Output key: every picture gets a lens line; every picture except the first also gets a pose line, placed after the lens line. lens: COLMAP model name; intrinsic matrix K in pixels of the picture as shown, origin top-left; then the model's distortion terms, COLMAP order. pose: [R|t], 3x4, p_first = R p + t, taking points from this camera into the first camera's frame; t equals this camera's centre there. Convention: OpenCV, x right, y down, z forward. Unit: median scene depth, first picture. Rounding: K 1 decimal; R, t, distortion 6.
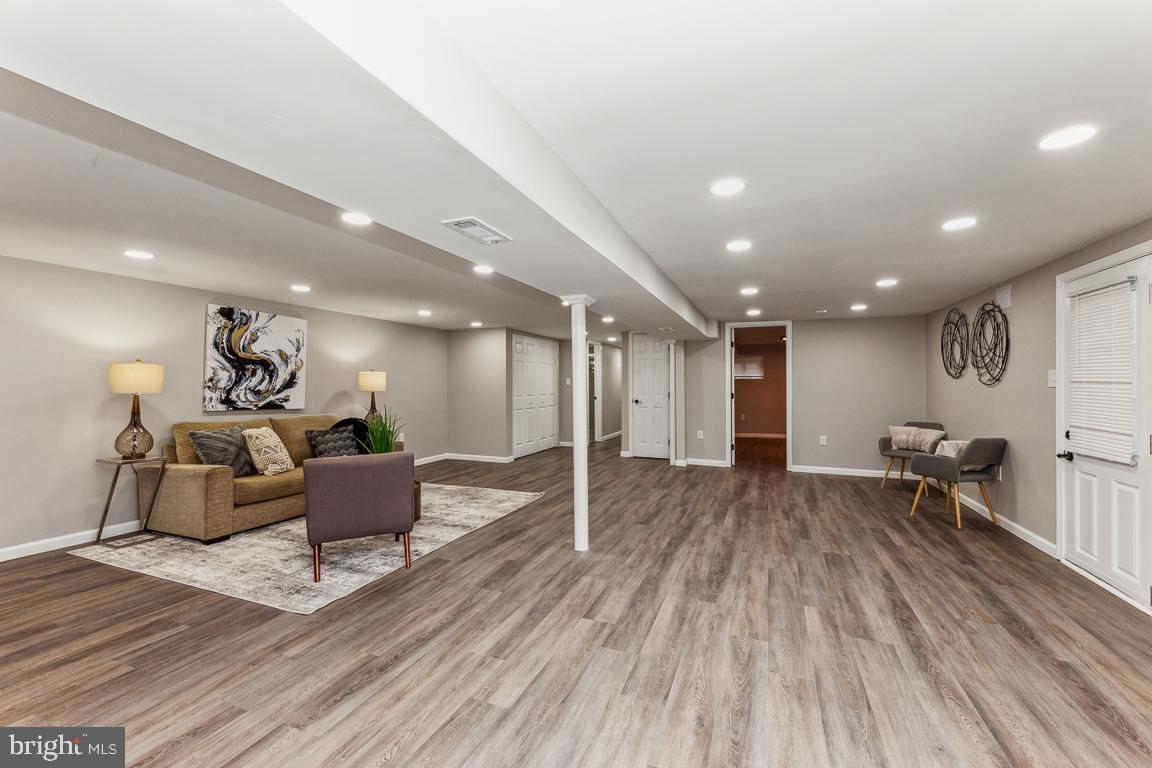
lens RADIAL K [[470.8, 0, 576.0], [0, 470.8, 384.0], [0, 0, 1]] dist [0.000944, -0.000177]
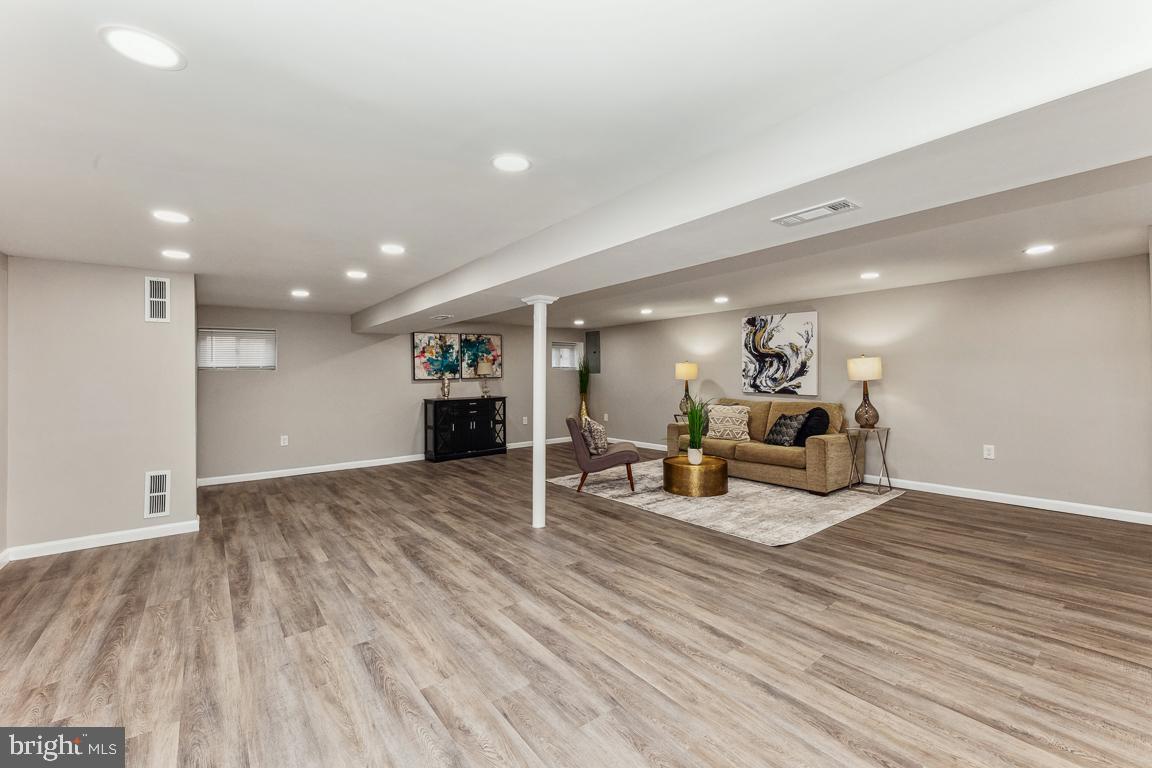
lens RADIAL K [[463.0, 0, 583.9], [0, 463.0, 377.8], [0, 0, 1]] dist [0.000117, -0.000033]
pose [[-0.478342, 0.010970, -0.878105, 0.726192], [0.014011, 0.999890, 0.004858, -0.000083], [0.878062, -0.009979, -0.478443, 1.289026]]
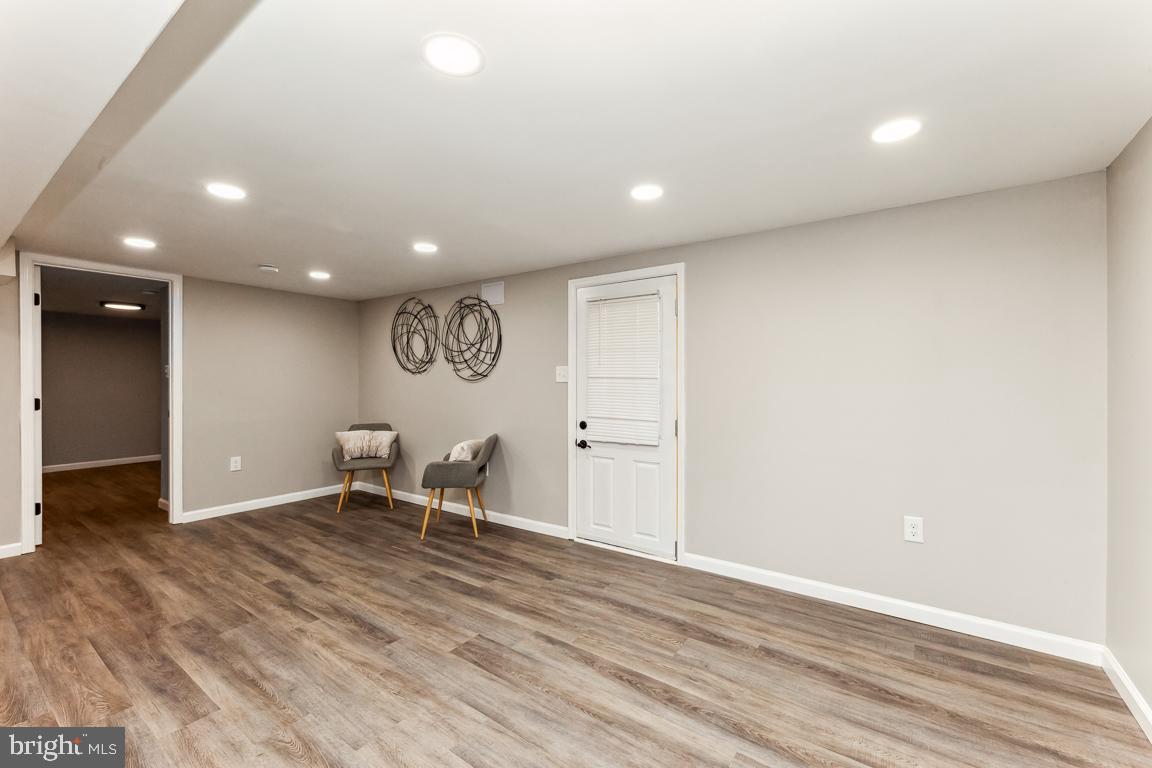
lens RADIAL K [[470.8, 0, 576.0], [0, 470.8, 384.0], [0, 0, 1]] dist [0.000944, -0.000177]
pose [[0.225621, -0.008866, 0.974175, -0.028457], [0.000954, 0.999960, 0.008879, 0.000485], [-0.974215, -0.001074, 0.225620, 0.545487]]
